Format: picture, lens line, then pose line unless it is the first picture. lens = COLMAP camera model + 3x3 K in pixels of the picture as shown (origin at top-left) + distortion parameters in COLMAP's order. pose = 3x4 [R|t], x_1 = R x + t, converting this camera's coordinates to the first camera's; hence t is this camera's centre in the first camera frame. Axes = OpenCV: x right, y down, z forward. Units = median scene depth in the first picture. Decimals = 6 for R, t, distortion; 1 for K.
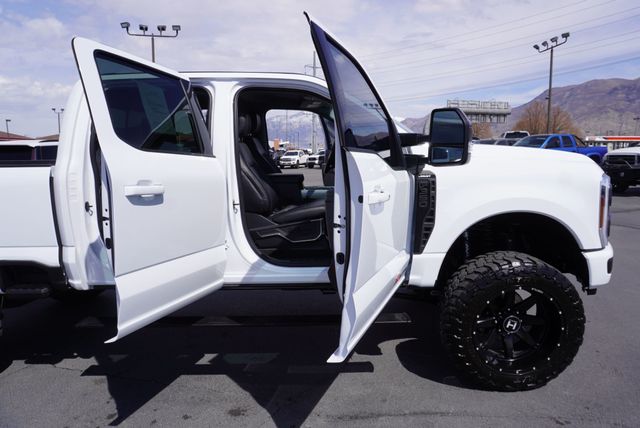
lens RADIAL K [[423.2, 0, 323.2], [0, 423.2, 217.6], [0, 0, 1]] dist [-0.033679, 0.028745]
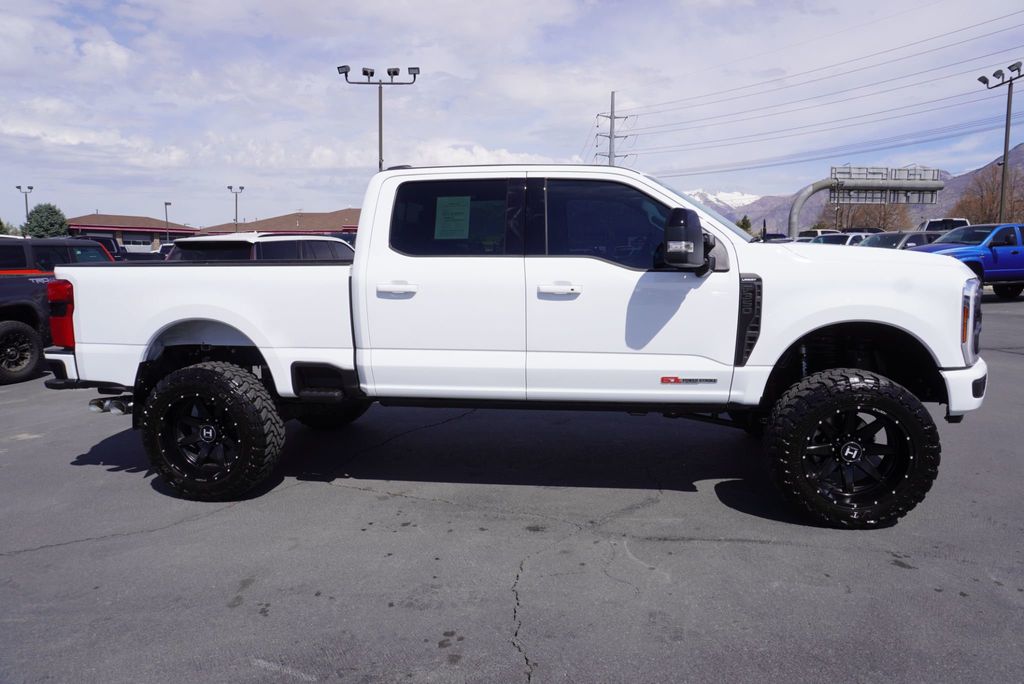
lens RADIAL K [[677.2, 0, 515.5], [0, 677.2, 342.8], [0, 0, 1]] dist [-0.033679, 0.028745]
pose [[0.988018, 0.025359, -0.152240, -0.029154], [-0.028157, 0.999471, -0.016251, 0.072046], [0.151748, 0.020343, 0.988210, -0.480560]]
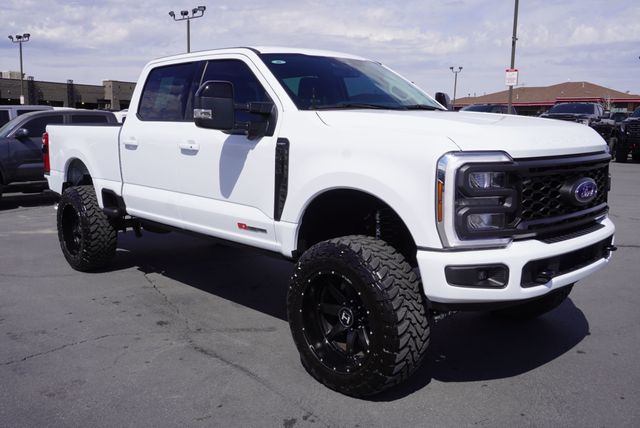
lens RADIAL K [[576.8, 0, 316.0], [0, 576.8, 216.8], [0, 0, 1]] dist [-0.014806, -0.002587]
pose [[0.680633, 0.132942, -0.720462, 1.257862], [-0.123794, 0.990127, 0.065752, -0.024390], [0.722090, 0.044436, 0.690371, 0.116930]]
